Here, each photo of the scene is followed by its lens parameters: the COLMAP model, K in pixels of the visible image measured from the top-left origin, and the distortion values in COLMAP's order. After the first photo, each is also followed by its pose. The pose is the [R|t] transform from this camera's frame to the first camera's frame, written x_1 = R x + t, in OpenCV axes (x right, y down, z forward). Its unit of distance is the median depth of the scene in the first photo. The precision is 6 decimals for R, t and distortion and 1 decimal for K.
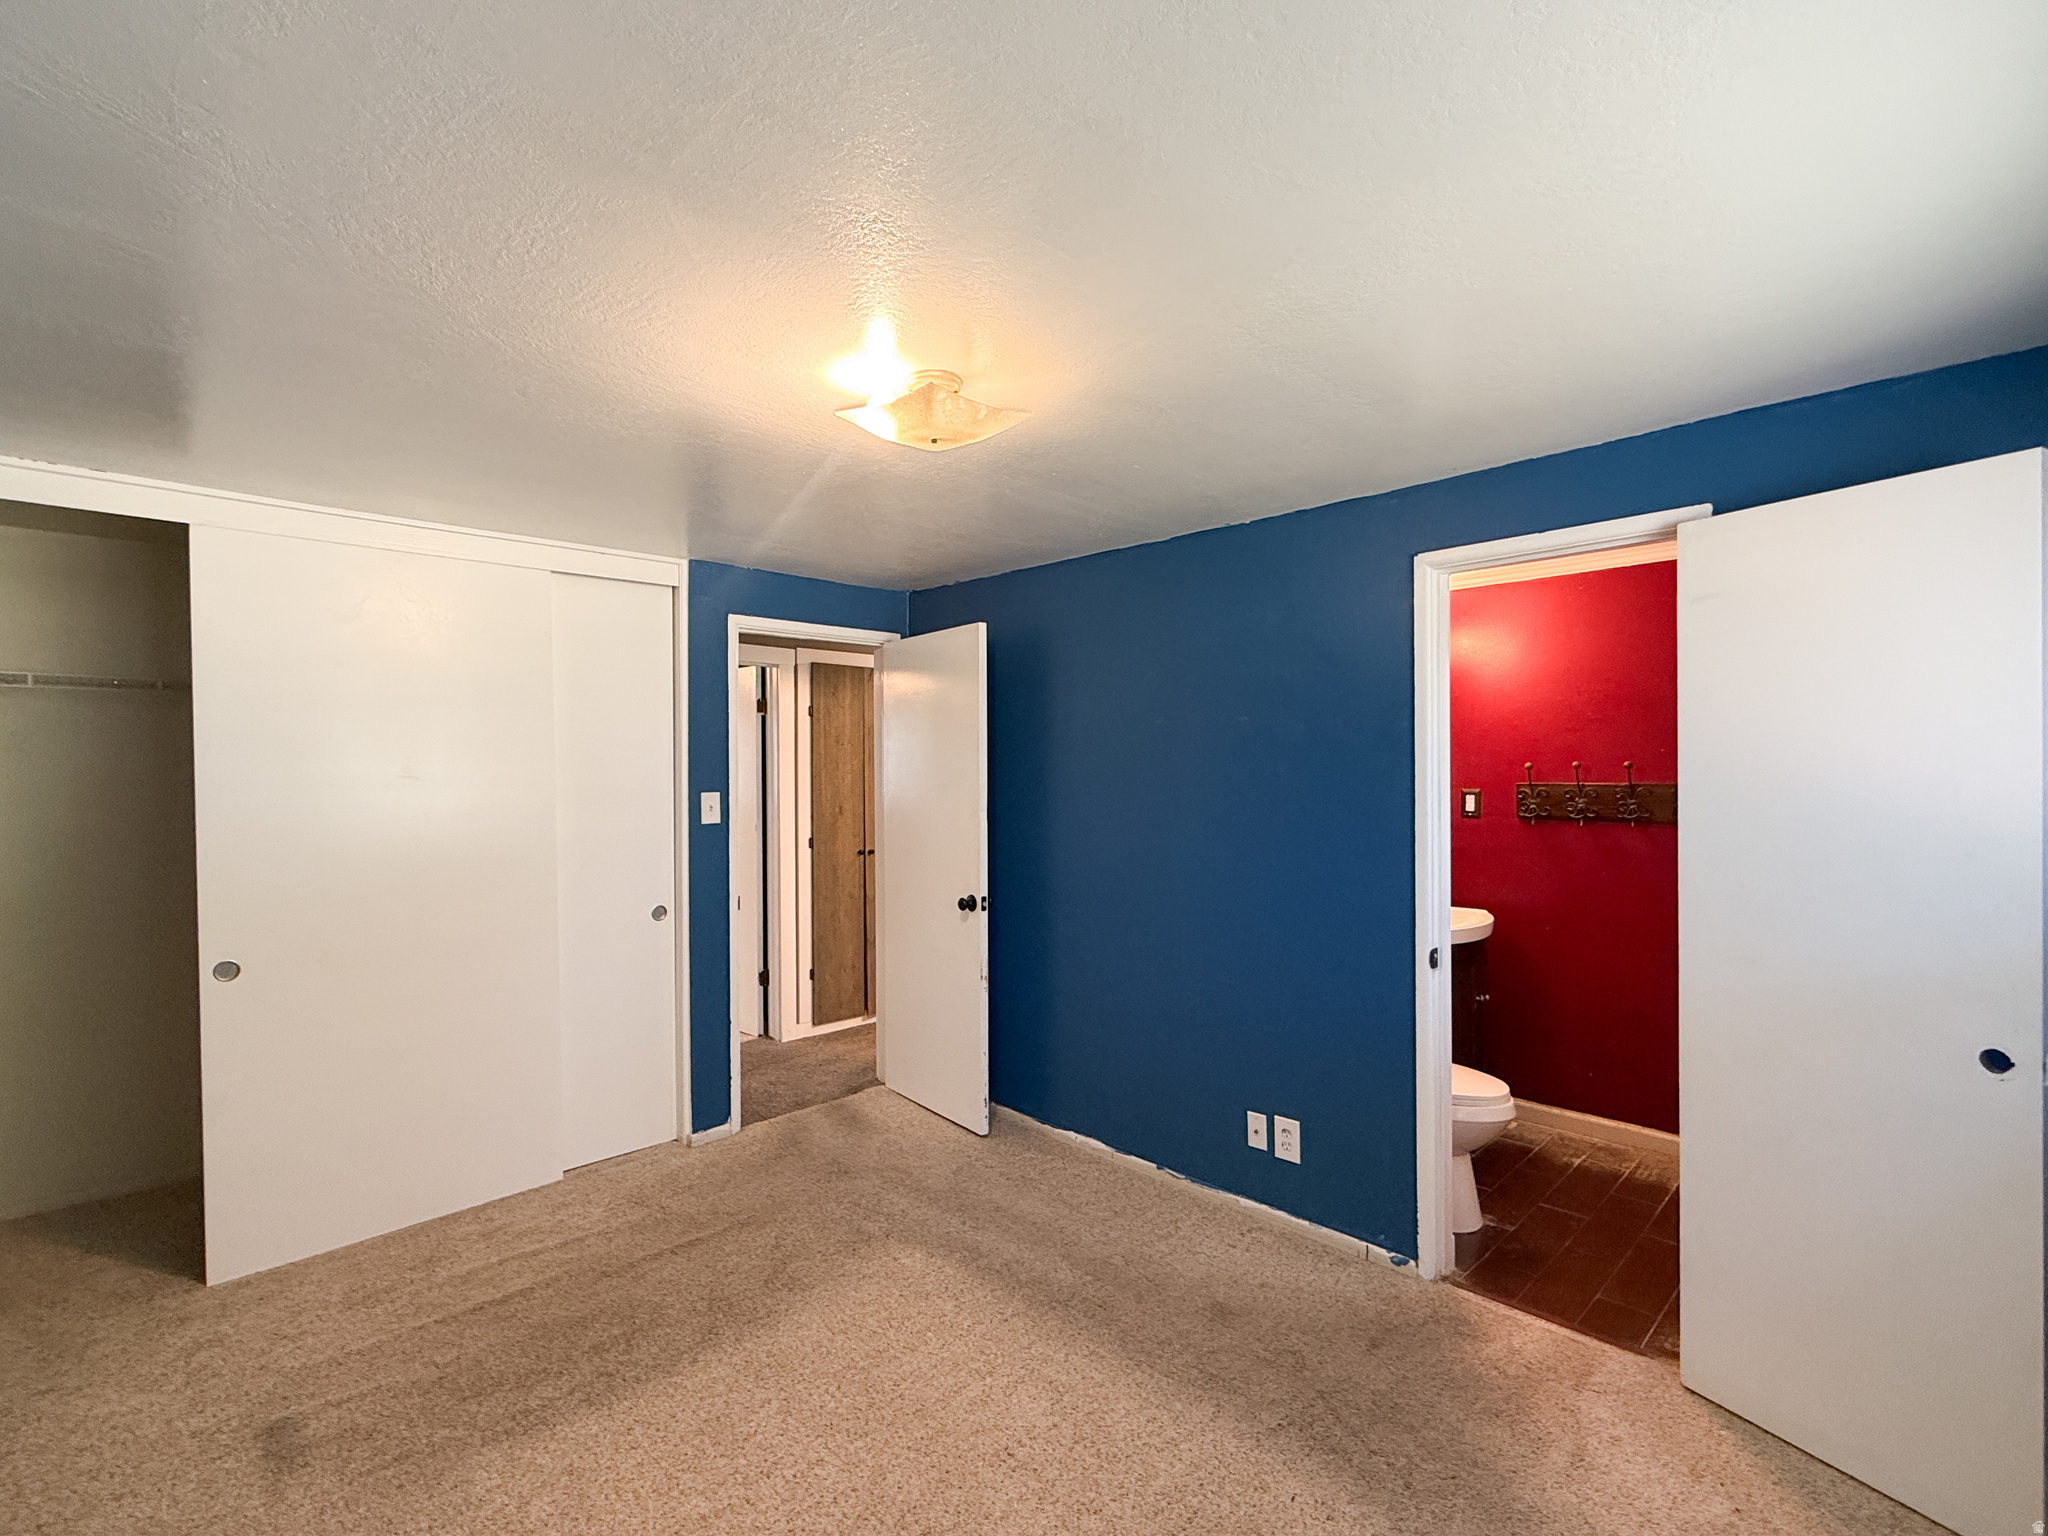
lens RADIAL K [[948.5, 0, 1020.3], [0, 948.5, 765.6], [0, 0, 1]] dist [-0.001368, -0.000697]
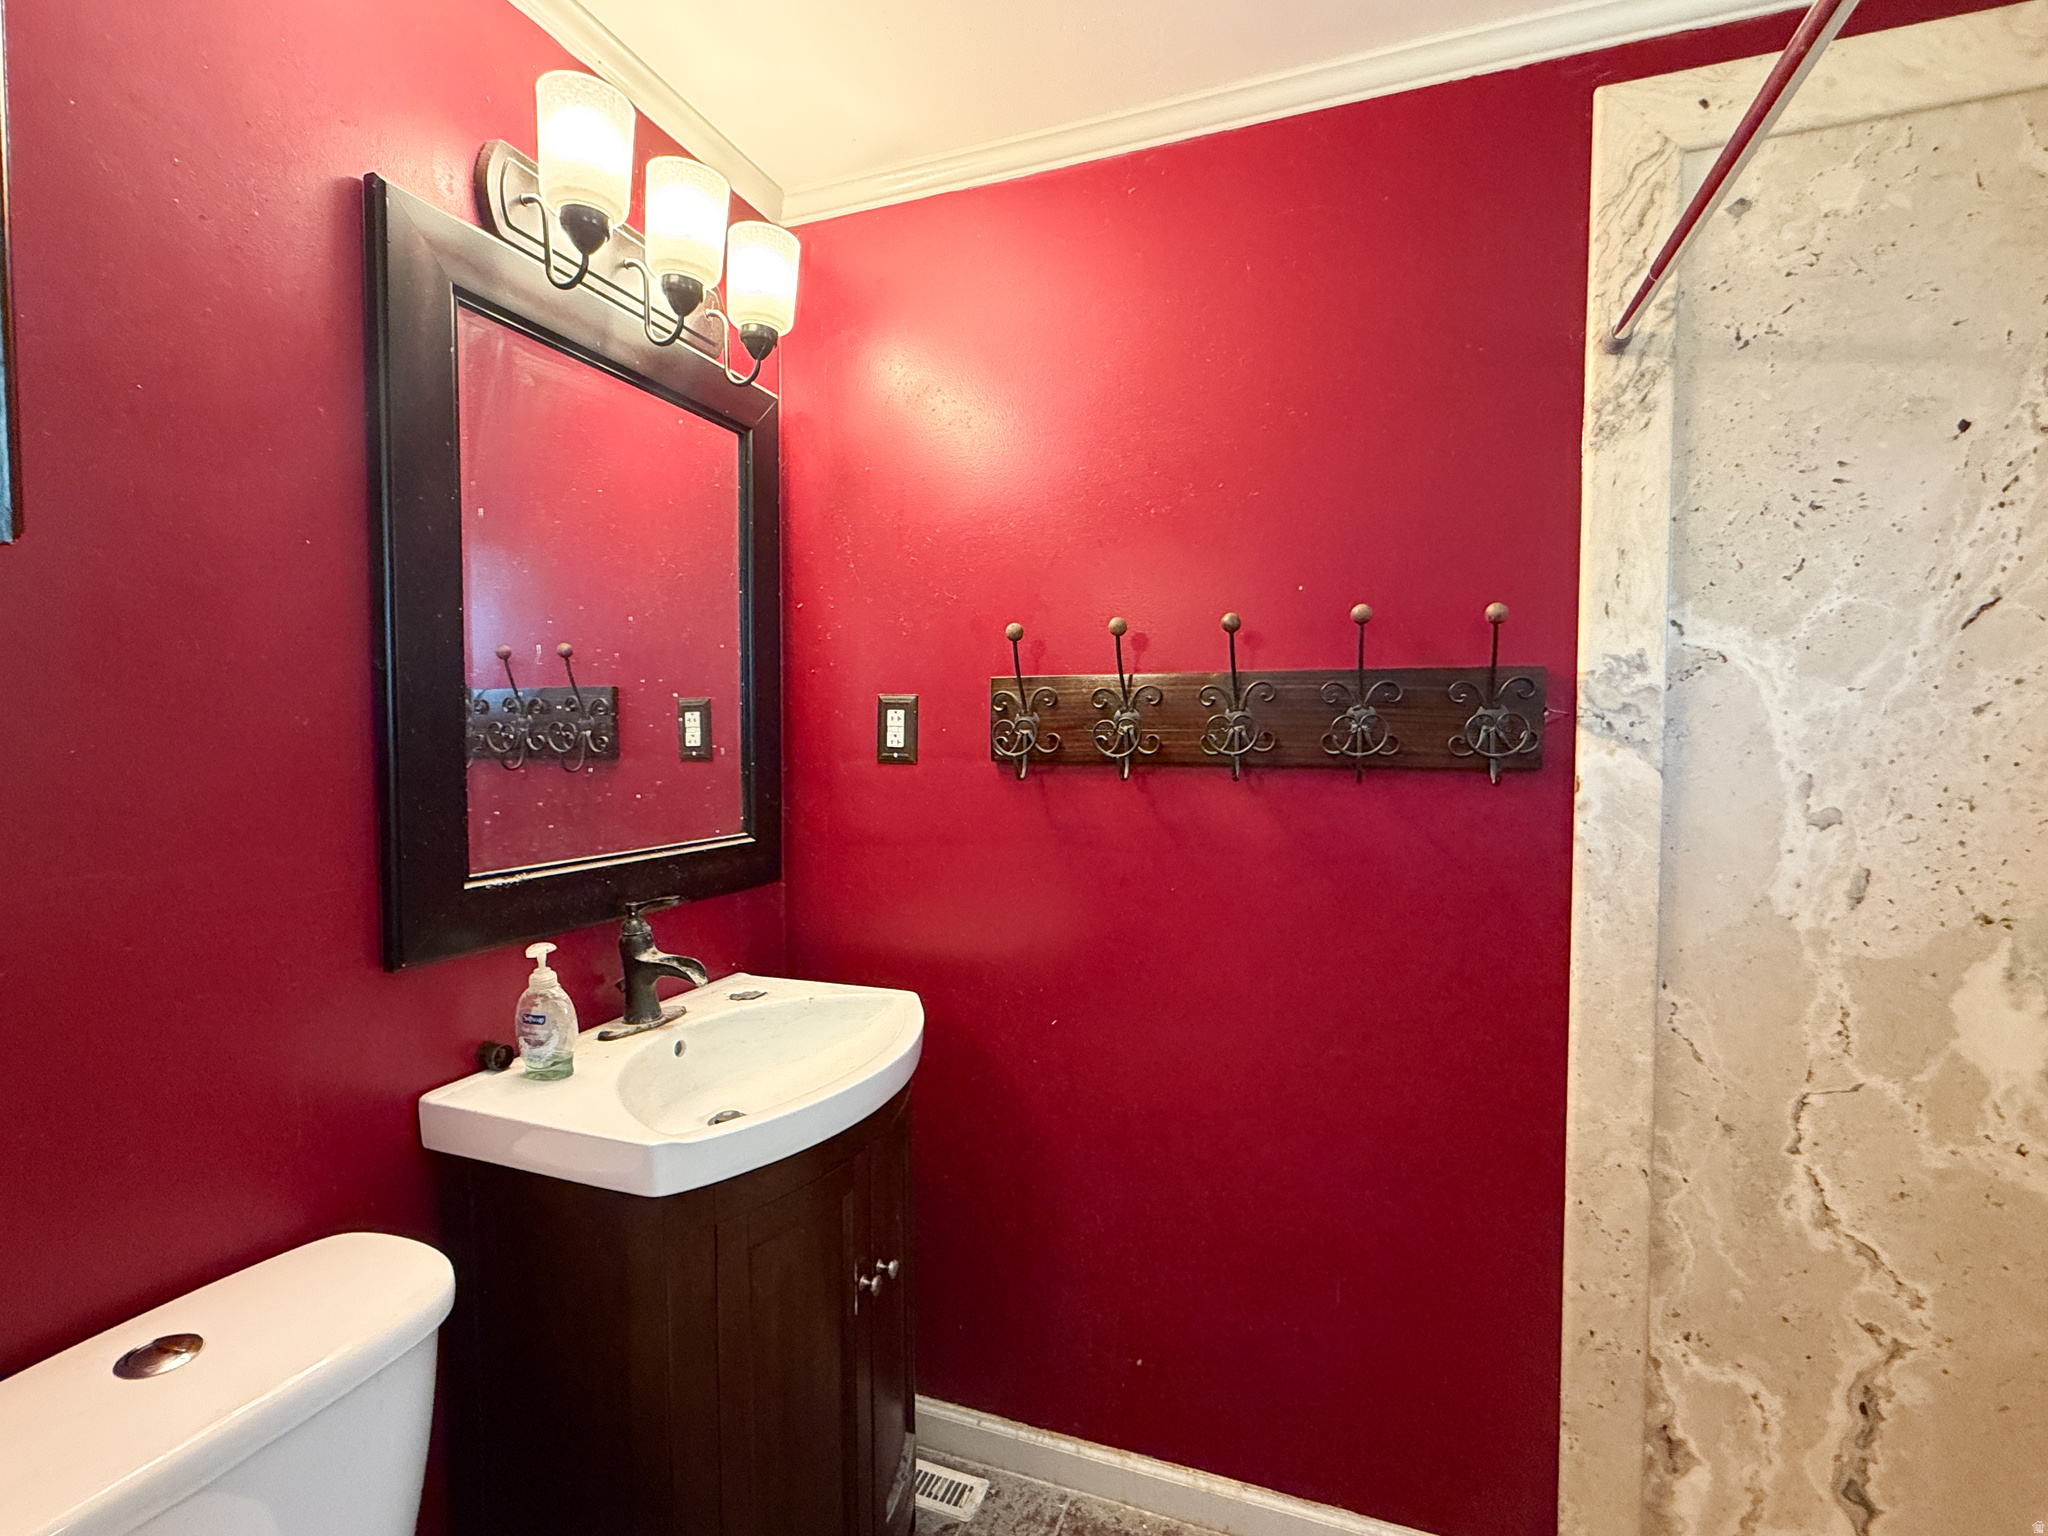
lens RADIAL K [[948.5, 0, 1024.8], [0, 948.5, 768.5], [0, 0, 1]] dist [-0.001368, -0.000697]
pose [[0.904233, -0.010852, 0.426902, 0.368060], [-0.006289, 0.999230, 0.038723, 0.043047], [-0.426994, -0.037699, 0.903468, 0.632644]]
